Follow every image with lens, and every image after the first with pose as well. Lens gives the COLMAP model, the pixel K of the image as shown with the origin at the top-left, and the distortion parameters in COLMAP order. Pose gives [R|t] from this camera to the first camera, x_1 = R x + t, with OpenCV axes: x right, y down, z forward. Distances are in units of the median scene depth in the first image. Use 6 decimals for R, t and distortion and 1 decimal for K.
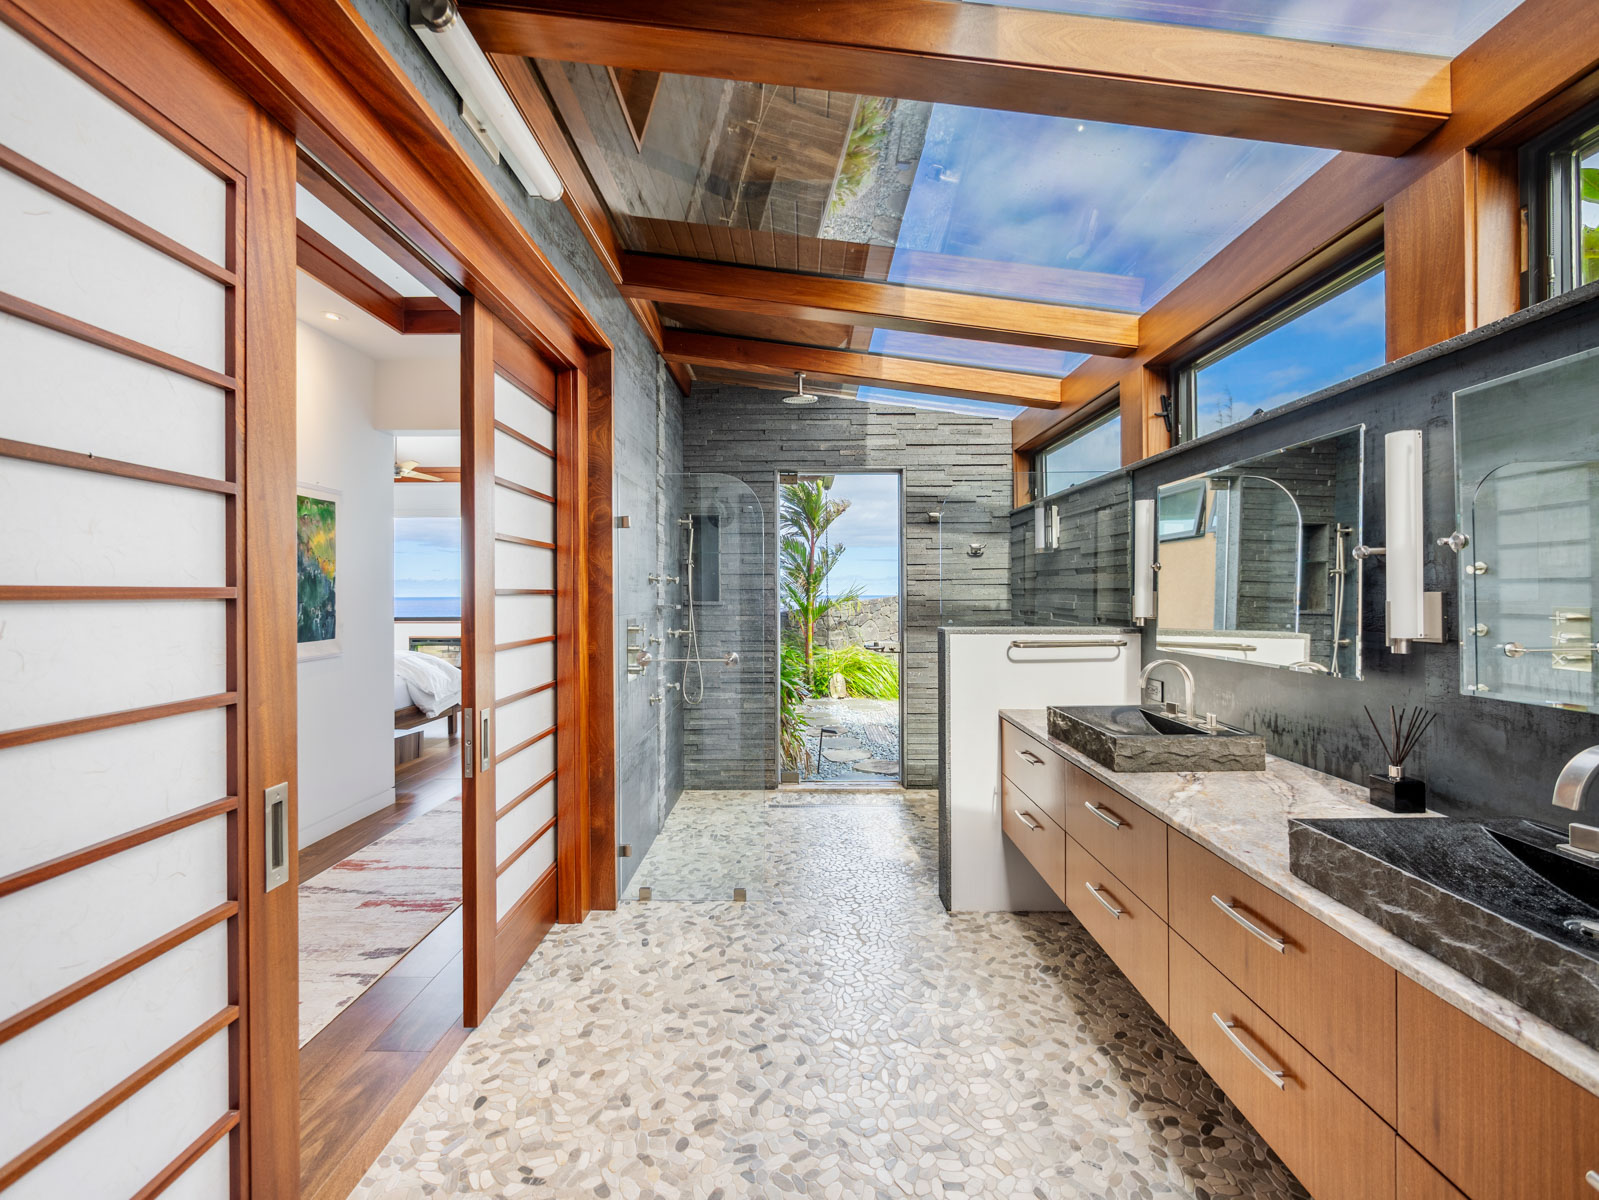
lens RADIAL K [[656.7, 0, 799.4], [0, 656.7, 595.7], [0, 0, 1]] dist [-0.009548, 0.000800]
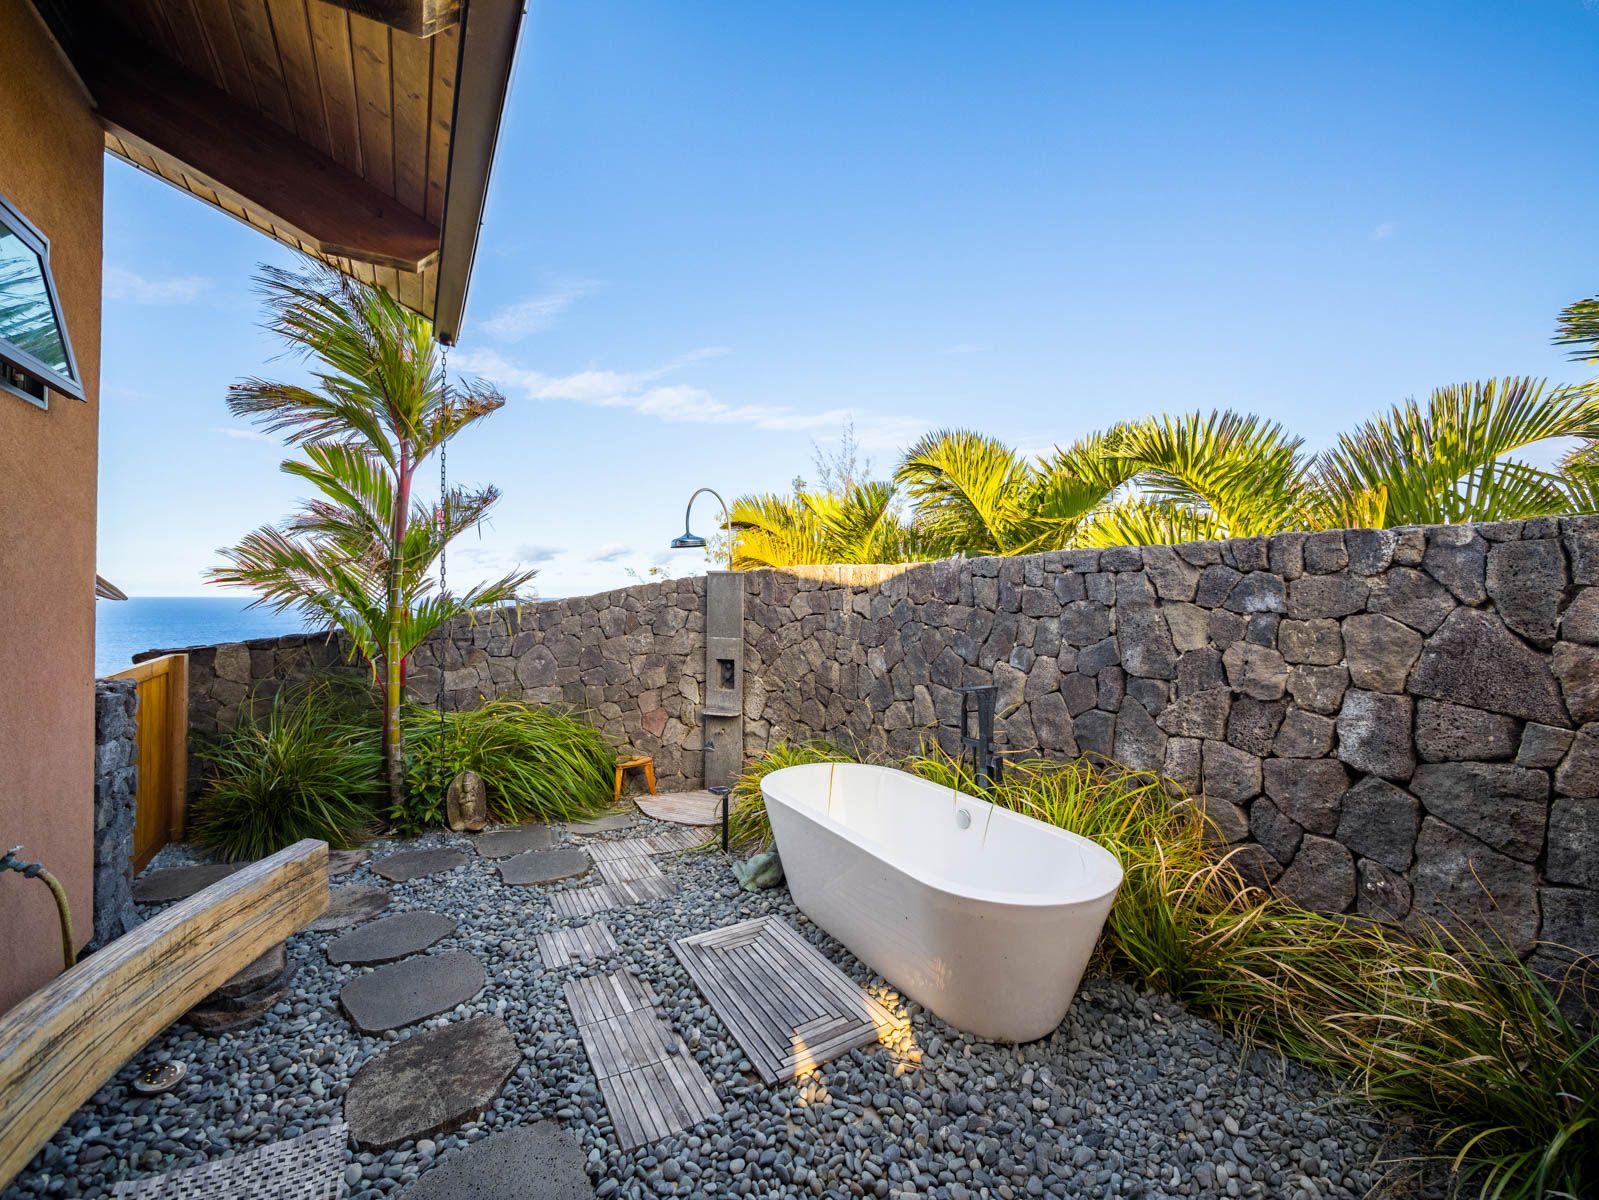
lens RADIAL K [[666.0, 0, 803.6], [0, 666.0, 594.4], [0, 0, 1]] dist [-0.007664, 0.000254]
pose [[0.861795, 0.012763, 0.507097, 0.025484], [-0.010302, 0.999918, -0.007659, 0.001578], [-0.507153, 0.001376, 0.861855, 0.491083]]
